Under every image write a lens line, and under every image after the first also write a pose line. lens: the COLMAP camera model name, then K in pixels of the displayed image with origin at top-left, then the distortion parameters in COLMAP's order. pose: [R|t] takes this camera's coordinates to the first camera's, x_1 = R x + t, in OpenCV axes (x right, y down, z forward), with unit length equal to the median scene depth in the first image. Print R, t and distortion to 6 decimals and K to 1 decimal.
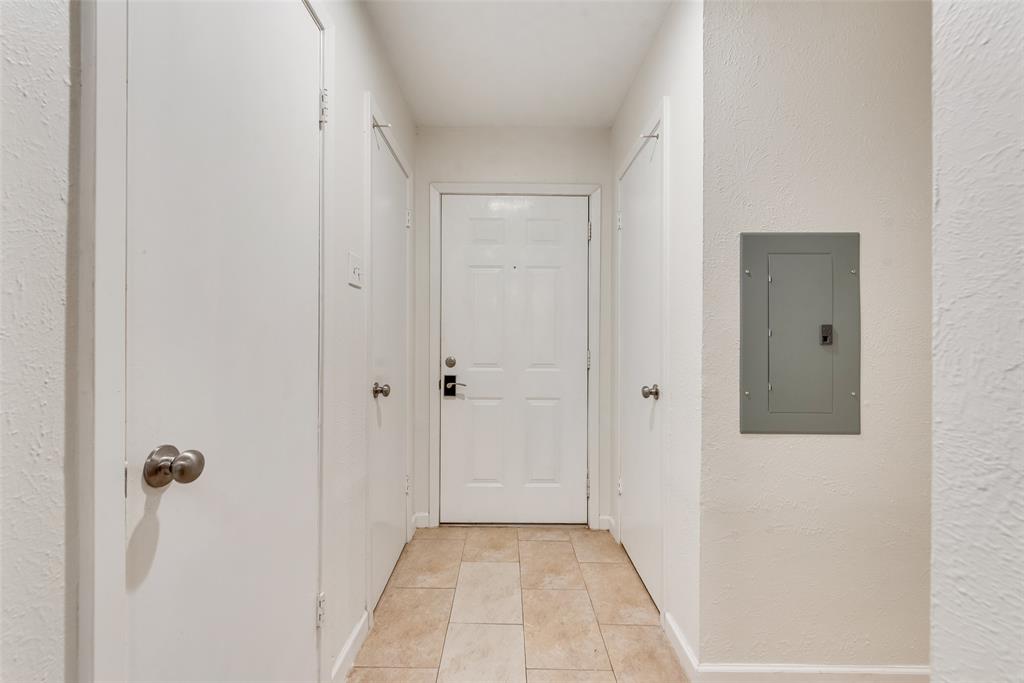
lens RADIAL K [[396.5, 0, 506.3], [0, 396.5, 340.7], [0, 0, 1]] dist [0.000393, -0.000853]
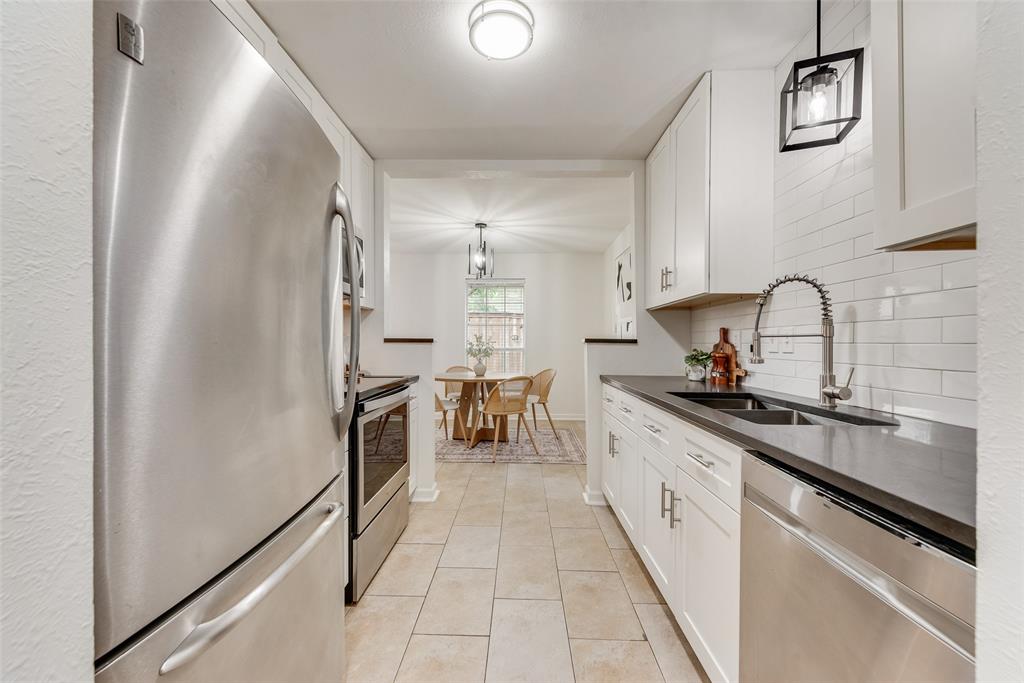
lens RADIAL K [[402.8, 0, 508.4], [0, 402.8, 347.3], [0, 0, 1]] dist [0.011340, -0.005709]
pose [[-0.999110, -0.005652, 0.041803, -0.151685], [-0.005450, 0.999973, 0.004950, 0.002933], [-0.041830, 0.004718, -0.999114, 2.061521]]
